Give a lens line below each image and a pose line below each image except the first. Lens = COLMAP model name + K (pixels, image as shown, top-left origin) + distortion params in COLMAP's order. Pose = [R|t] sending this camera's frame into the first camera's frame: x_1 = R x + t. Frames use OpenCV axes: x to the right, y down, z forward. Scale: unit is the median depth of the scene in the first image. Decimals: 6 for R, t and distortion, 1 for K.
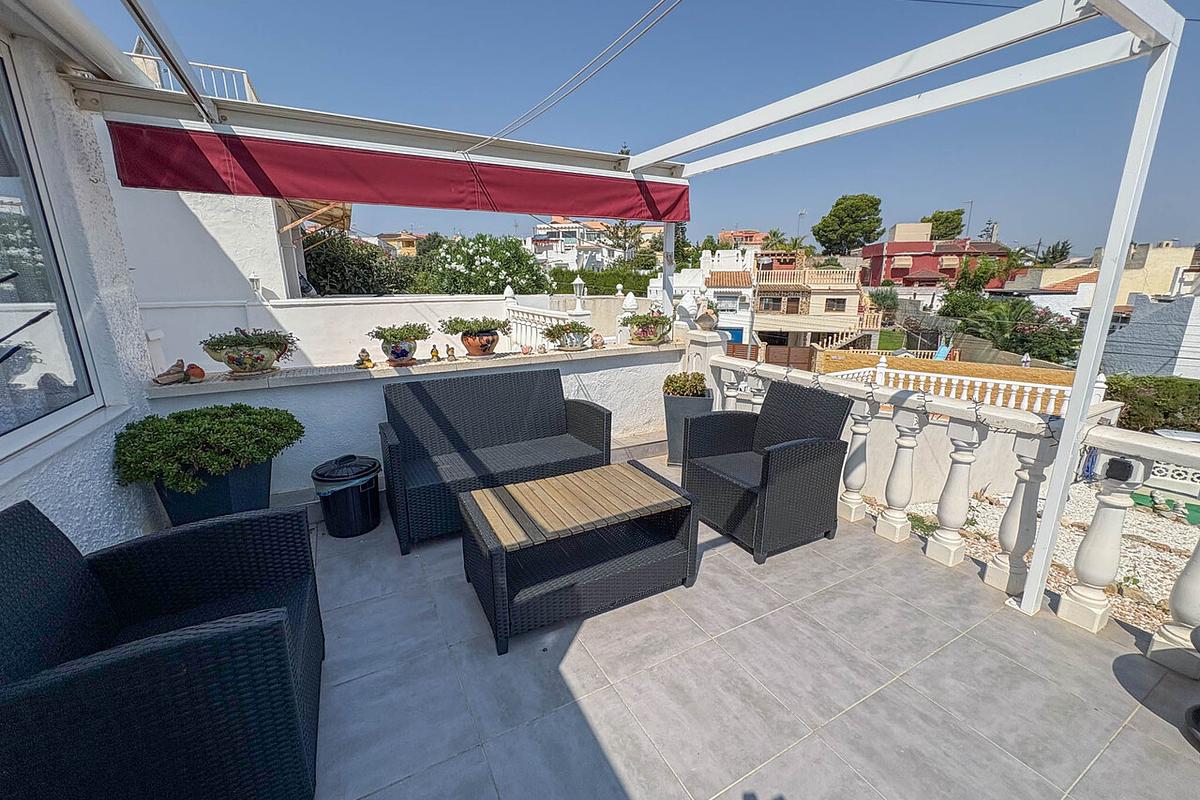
lens RADIAL K [[480.2, 0, 602.9], [0, 480.2, 396.0], [0, 0, 1]] dist [0.006586, 0.000114]
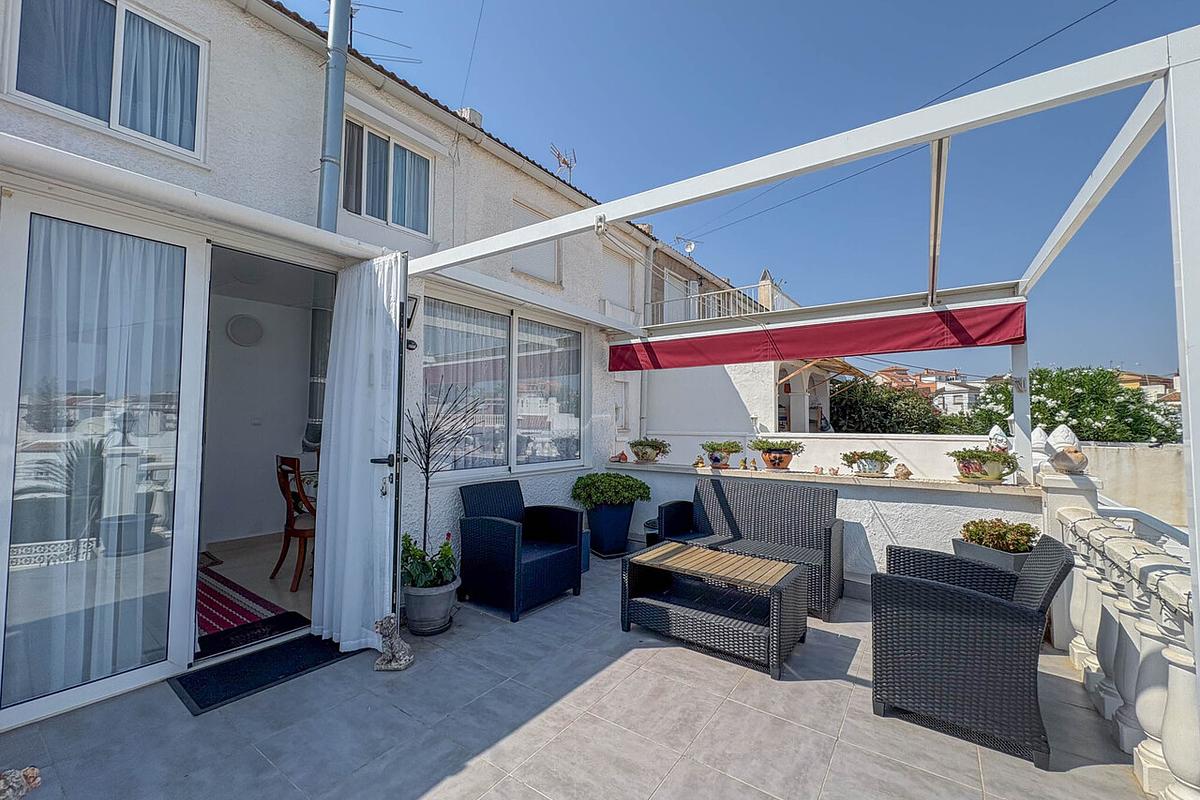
lens RADIAL K [[480.2, 0, 603.4], [0, 480.2, 401.8], [0, 0, 1]] dist [0.006586, 0.000114]
pose [[0.444496, -0.034448, -0.895118, 0.695214], [-0.220313, 0.964363, -0.146516, 0.029254], [0.868266, 0.262332, 0.421066, 0.037599]]
